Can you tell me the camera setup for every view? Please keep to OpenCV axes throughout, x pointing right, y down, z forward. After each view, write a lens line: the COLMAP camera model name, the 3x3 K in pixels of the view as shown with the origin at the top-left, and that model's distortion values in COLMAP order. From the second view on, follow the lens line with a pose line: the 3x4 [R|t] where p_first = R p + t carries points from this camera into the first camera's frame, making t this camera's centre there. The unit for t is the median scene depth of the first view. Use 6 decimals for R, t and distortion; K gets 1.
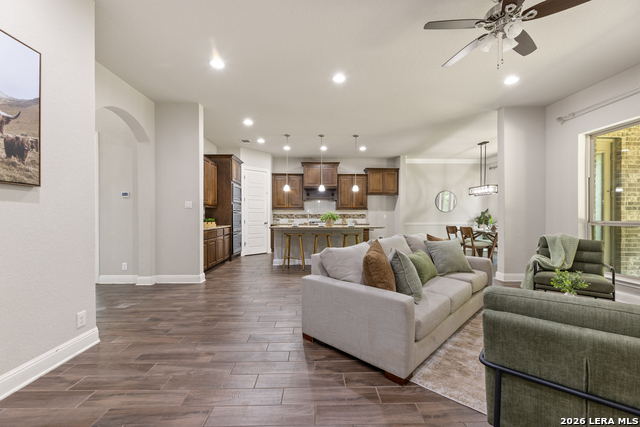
lens RADIAL K [[265.4, 0, 316.5], [0, 265.4, 215.9], [0, 0, 1]] dist [0.000096, -0.000566]
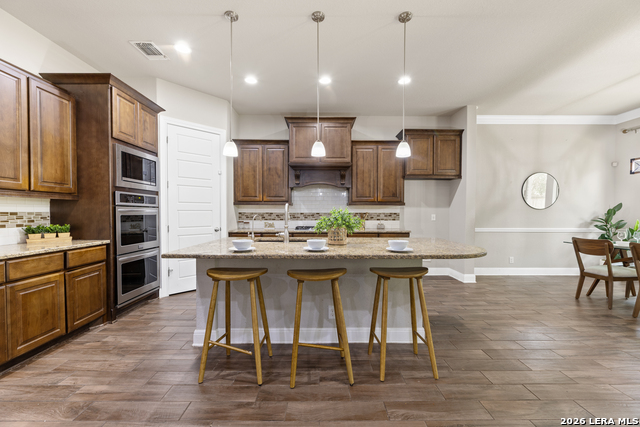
lens RADIAL K [[265.4, 0, 320.4], [0, 265.4, 217.2], [0, 0, 1]] dist [0.000096, -0.000566]
pose [[0.999950, 0.001355, -0.009904, 0.021130], [-0.001174, 0.999834, 0.018206, -0.008216], [0.009927, -0.018193, 0.999785, 0.450931]]
